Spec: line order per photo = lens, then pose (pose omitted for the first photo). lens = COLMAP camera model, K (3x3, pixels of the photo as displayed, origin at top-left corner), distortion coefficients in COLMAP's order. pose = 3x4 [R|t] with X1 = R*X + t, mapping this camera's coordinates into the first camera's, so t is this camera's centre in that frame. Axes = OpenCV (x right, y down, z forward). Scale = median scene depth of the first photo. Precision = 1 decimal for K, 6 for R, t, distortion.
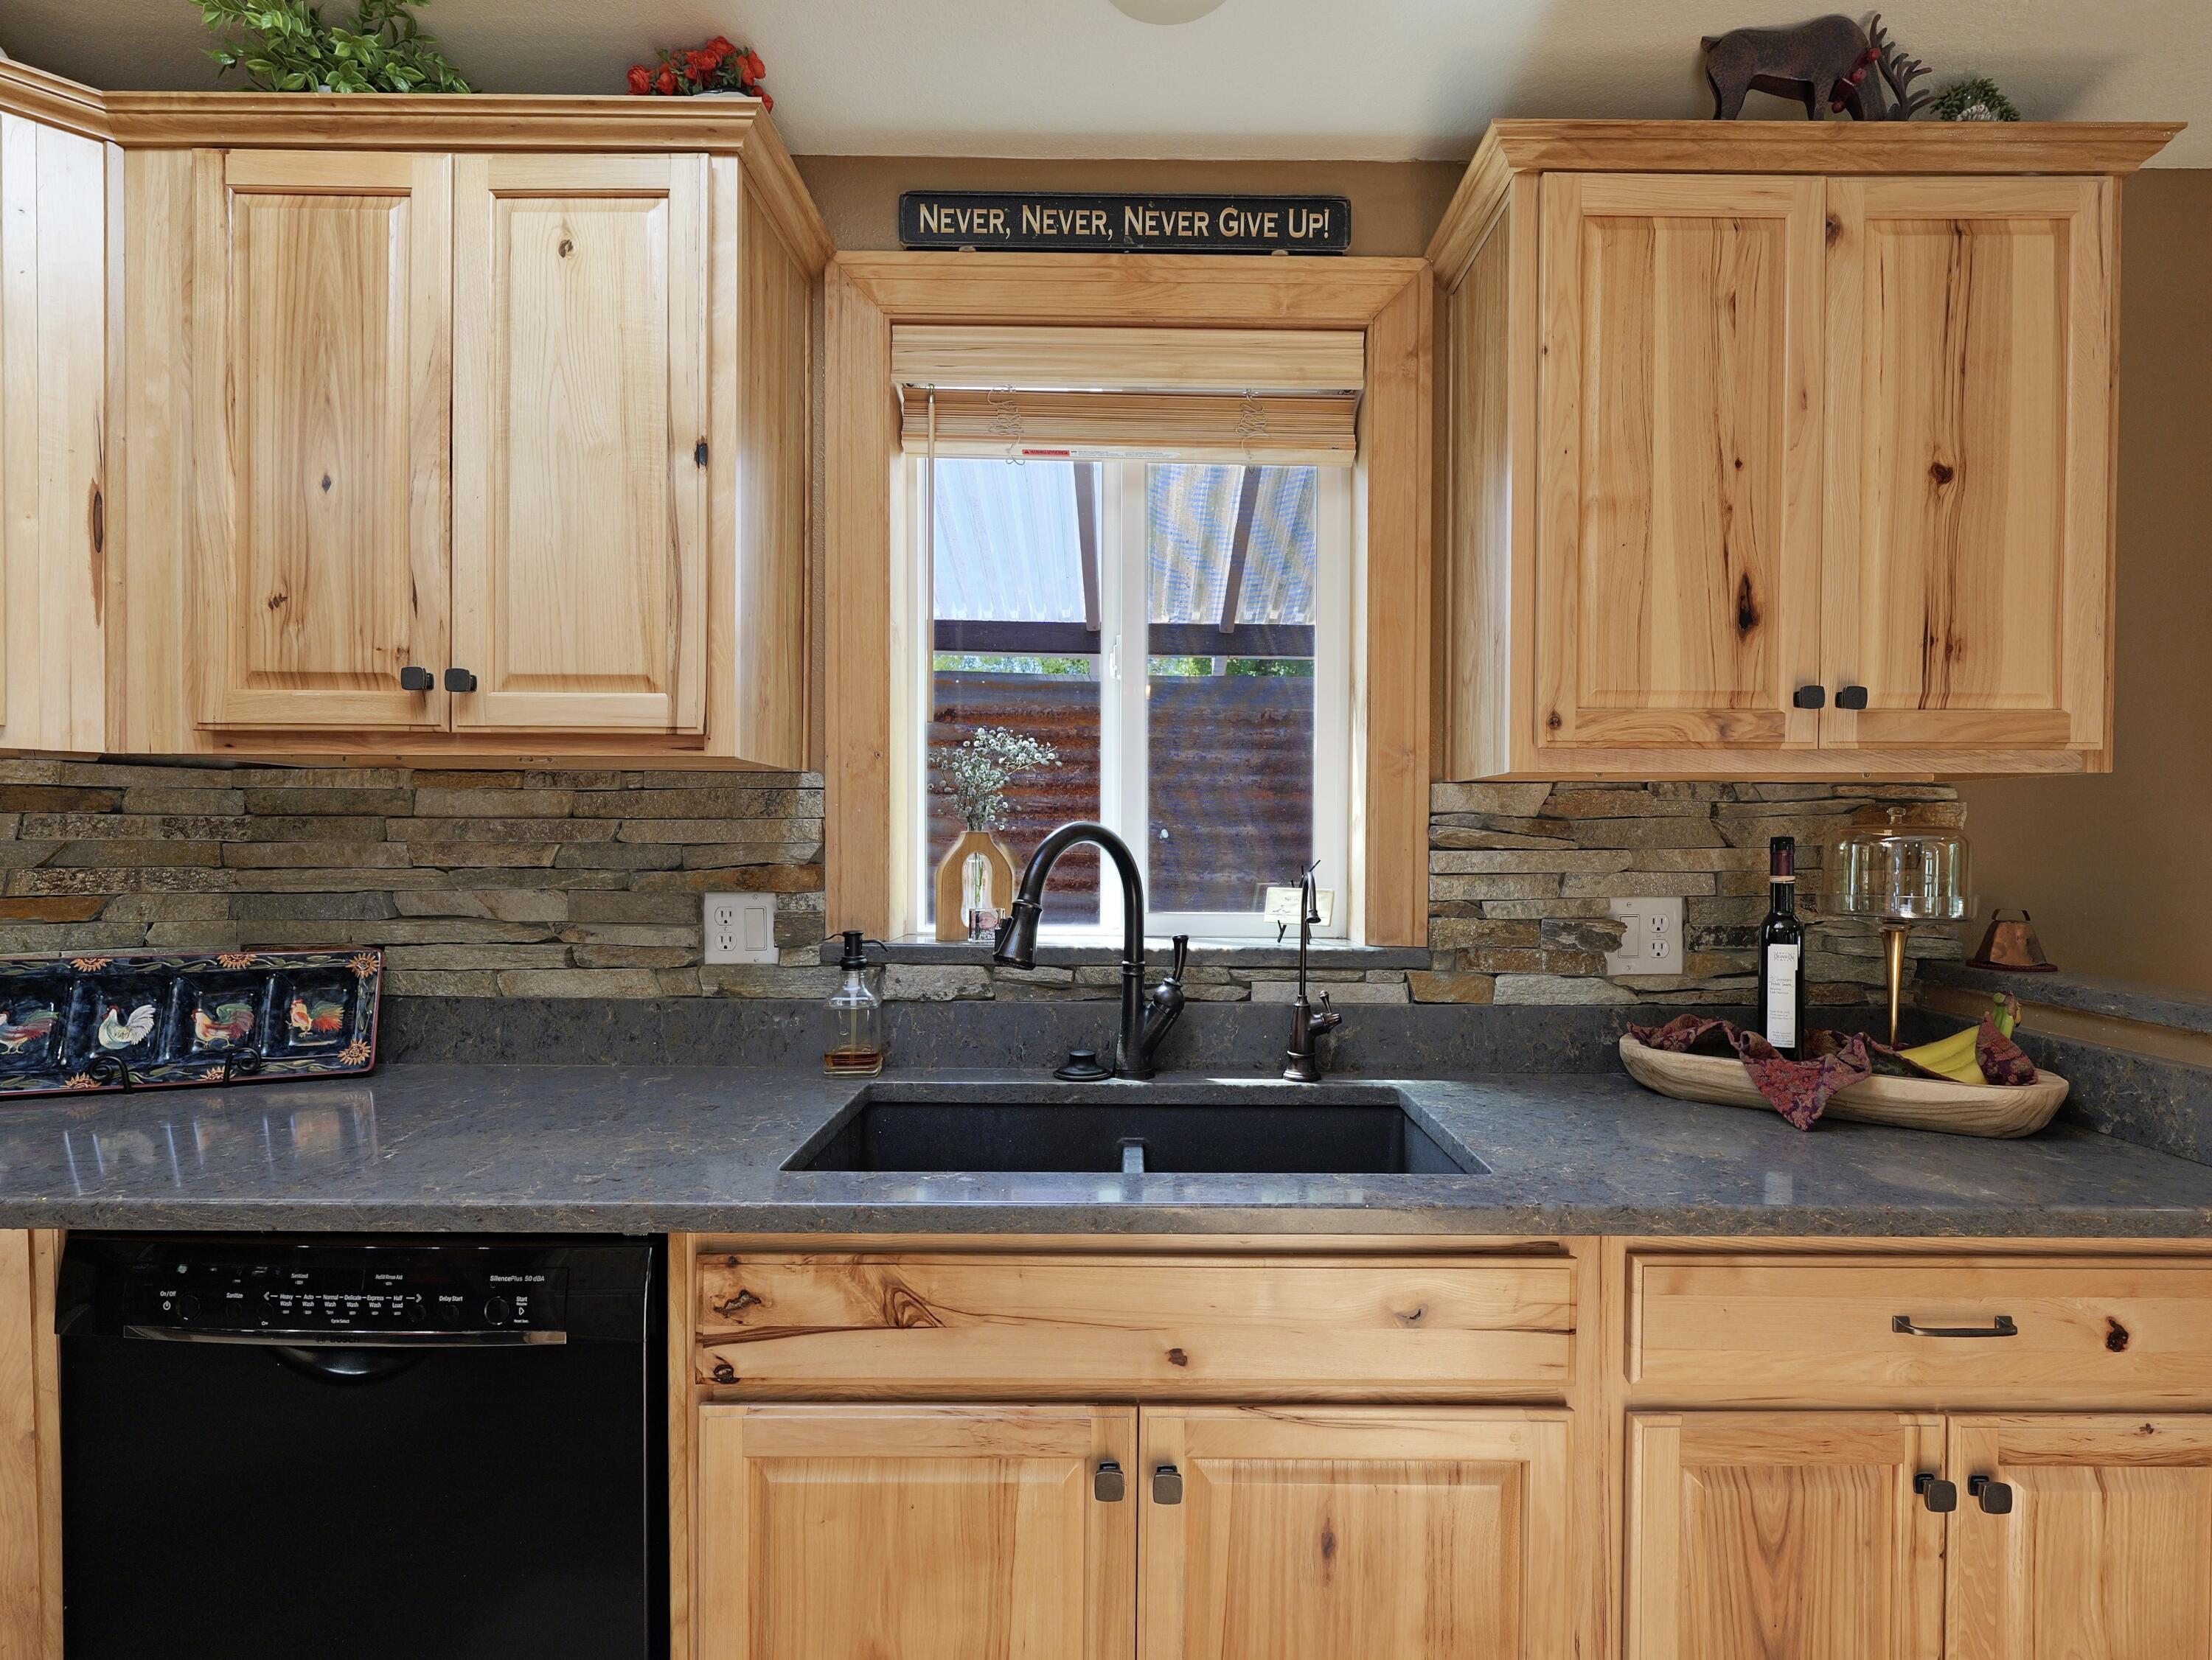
lens RADIAL K [[1113.5, 0, 1137.5], [0, 1113.5, 852.9], [0, 0, 1]] dist [-0.006507, 0.000896]
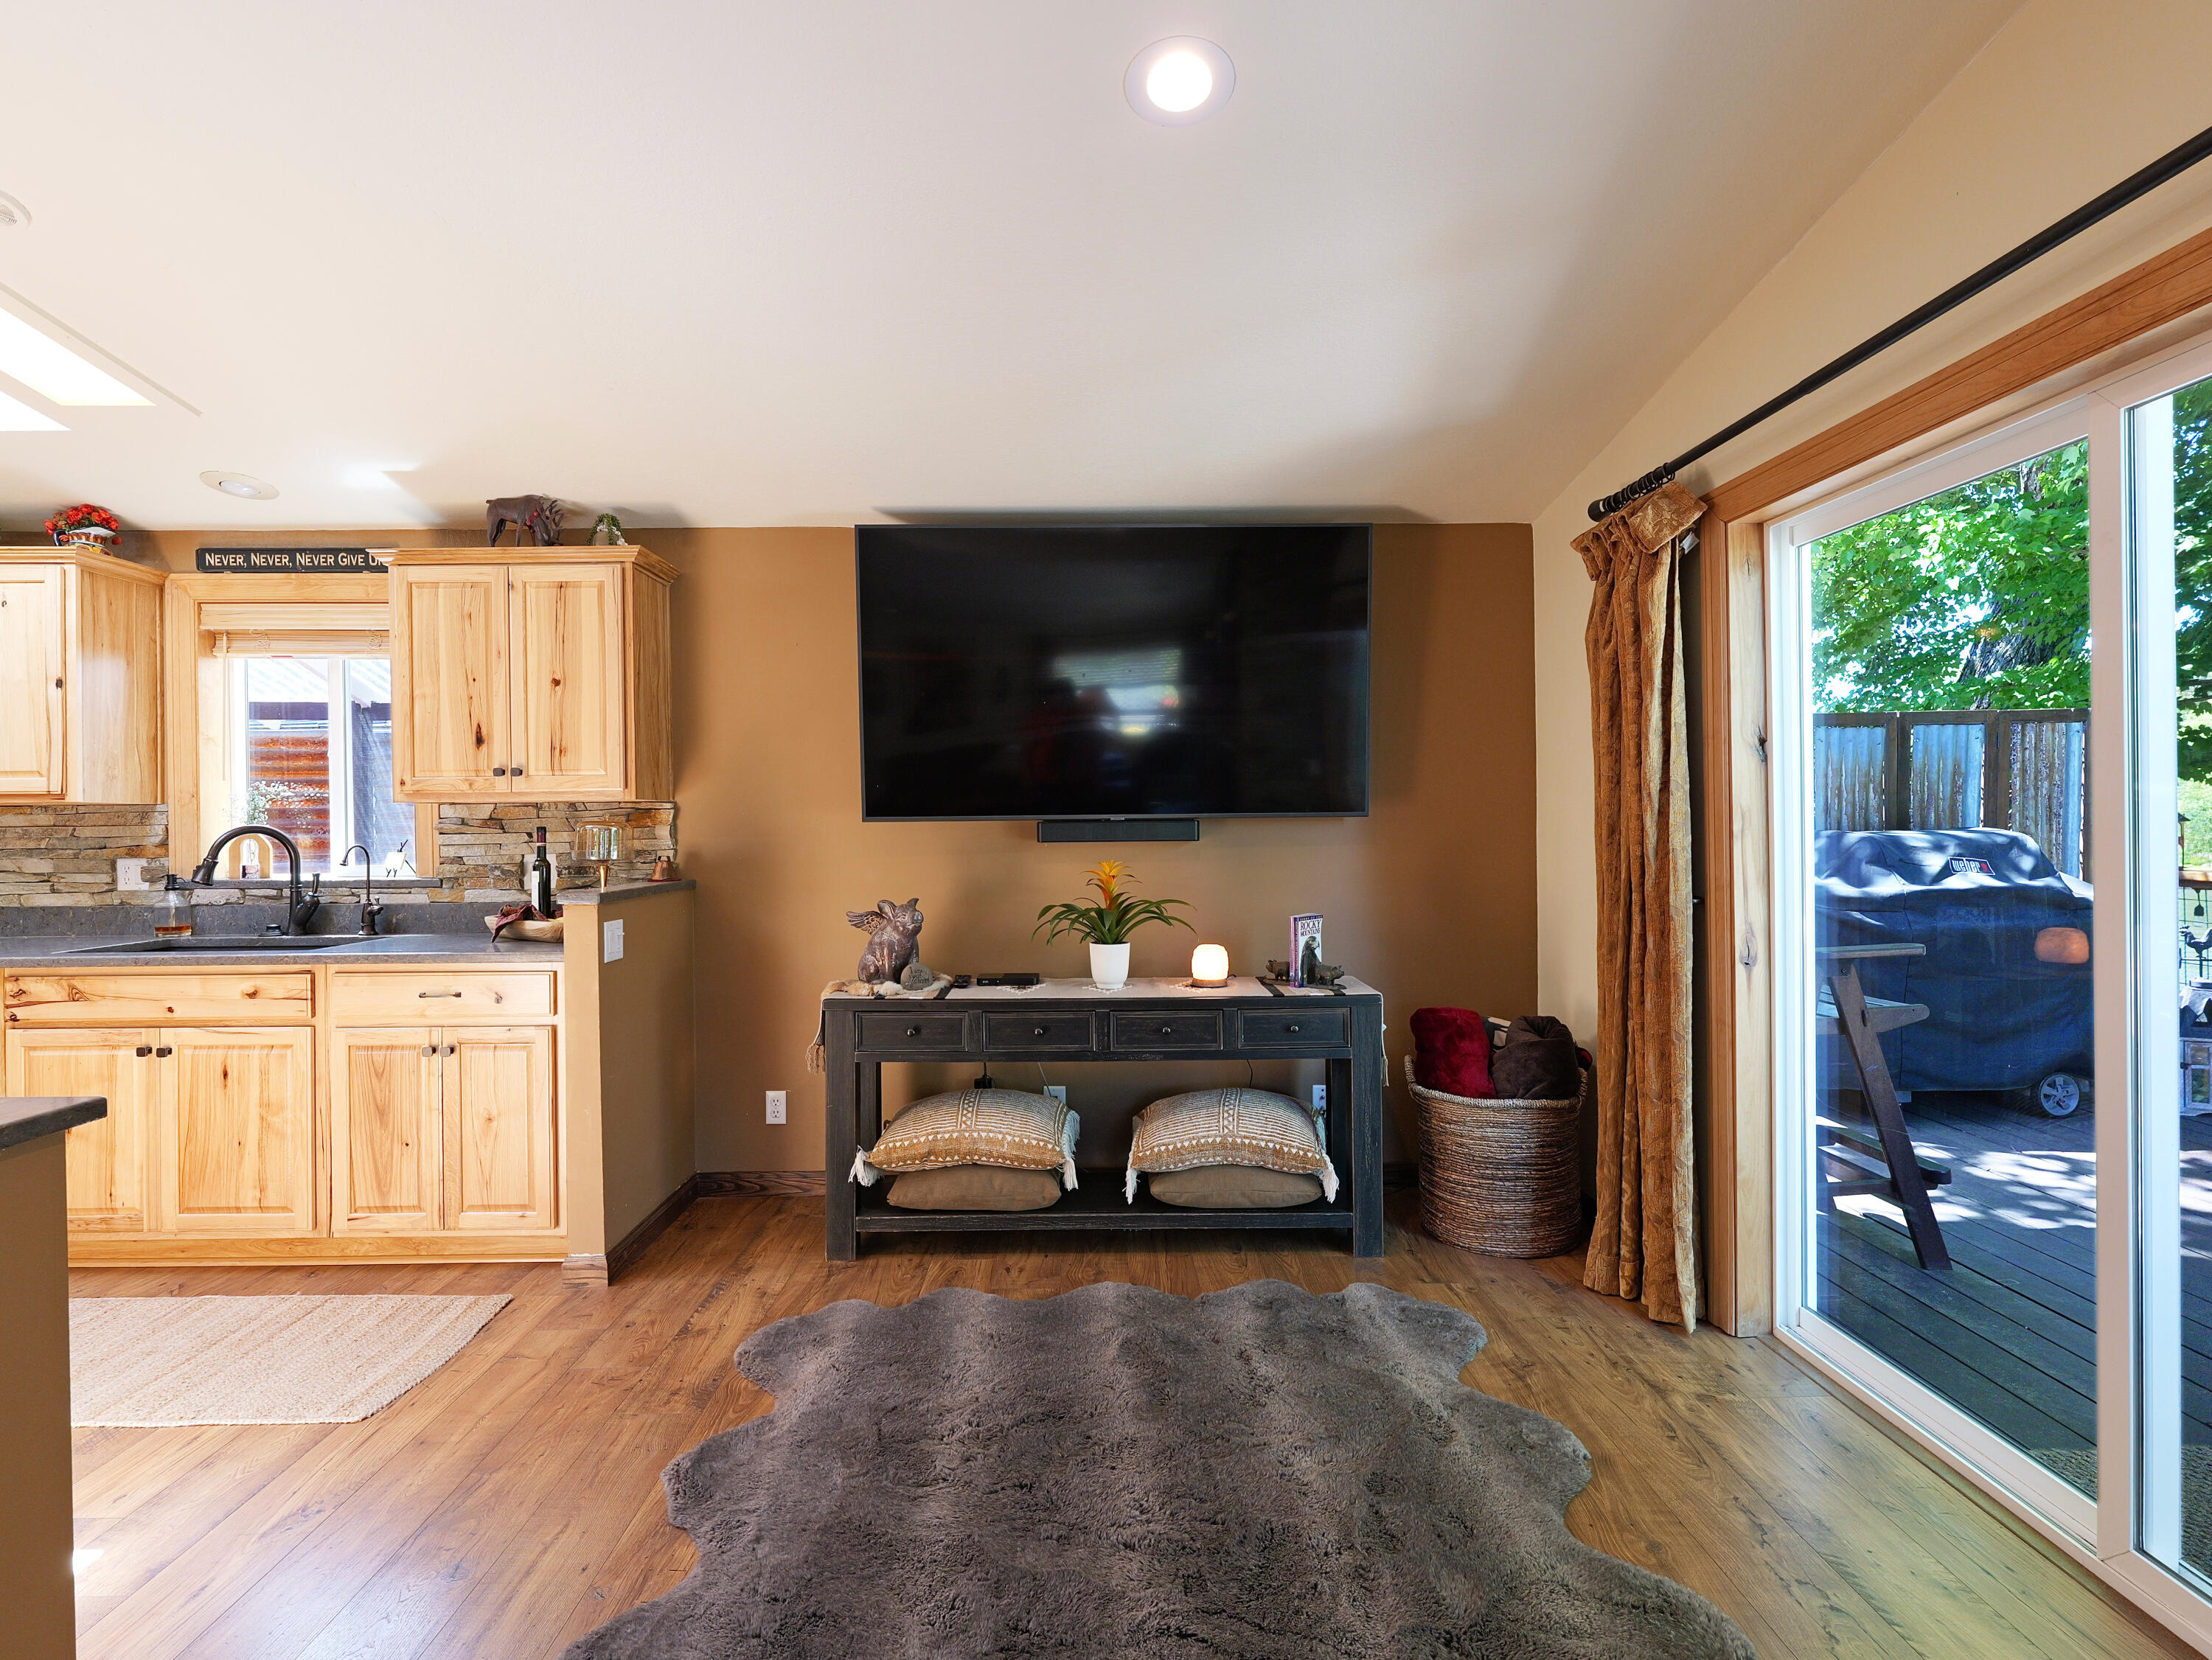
lens RADIAL K [[1075.7, 0, 1101.1], [0, 1075.7, 827.5], [0, 0, 1]] dist [-0.004528, -0.000310]
pose [[0.999775, -0.016198, 0.013692, 1.710150], [0.016350, 0.999805, -0.011087, 0.031976], [-0.013509, 0.011309, 0.999845, -1.294027]]
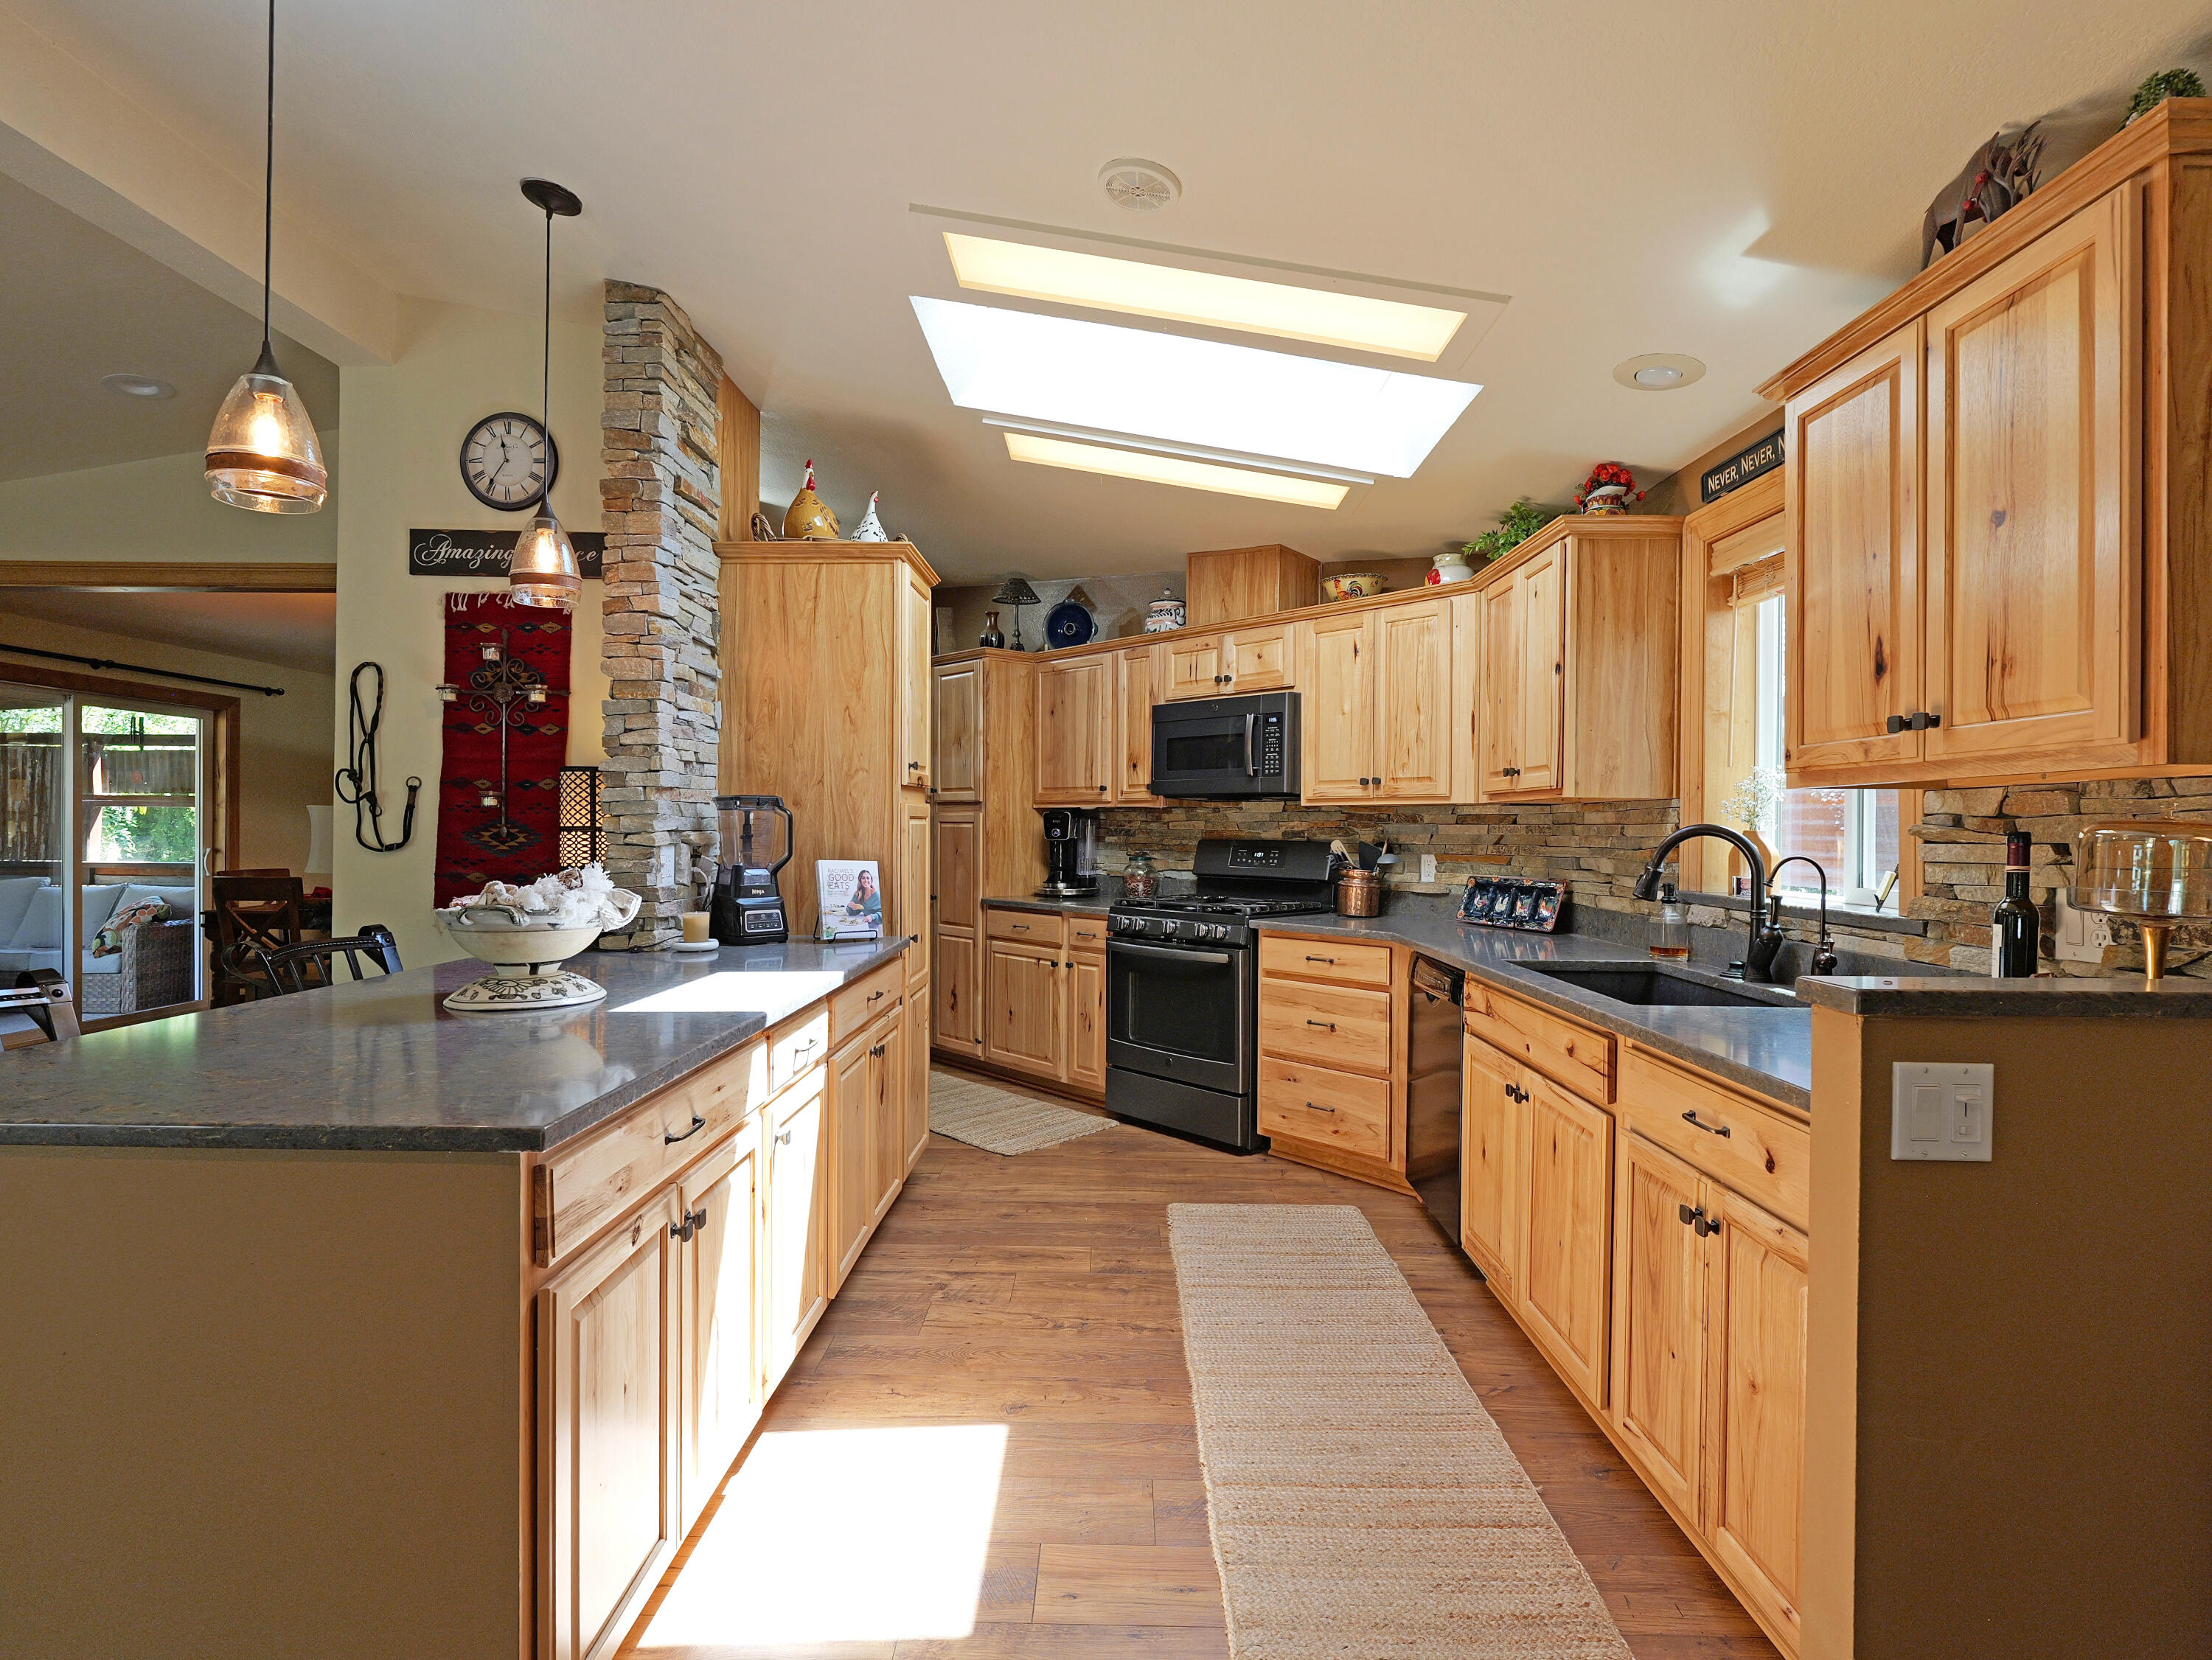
lens RADIAL K [[1075.7, 0, 1103.2], [0, 1075.7, 828.3], [0, 0, 1]] dist [-0.004528, -0.000310]
pose [[-0.017407, -0.005124, -0.999835, 1.653929], [-0.025341, 0.999668, -0.004682, 0.010745], [0.999527, 0.025255, -0.017532, 0.080277]]
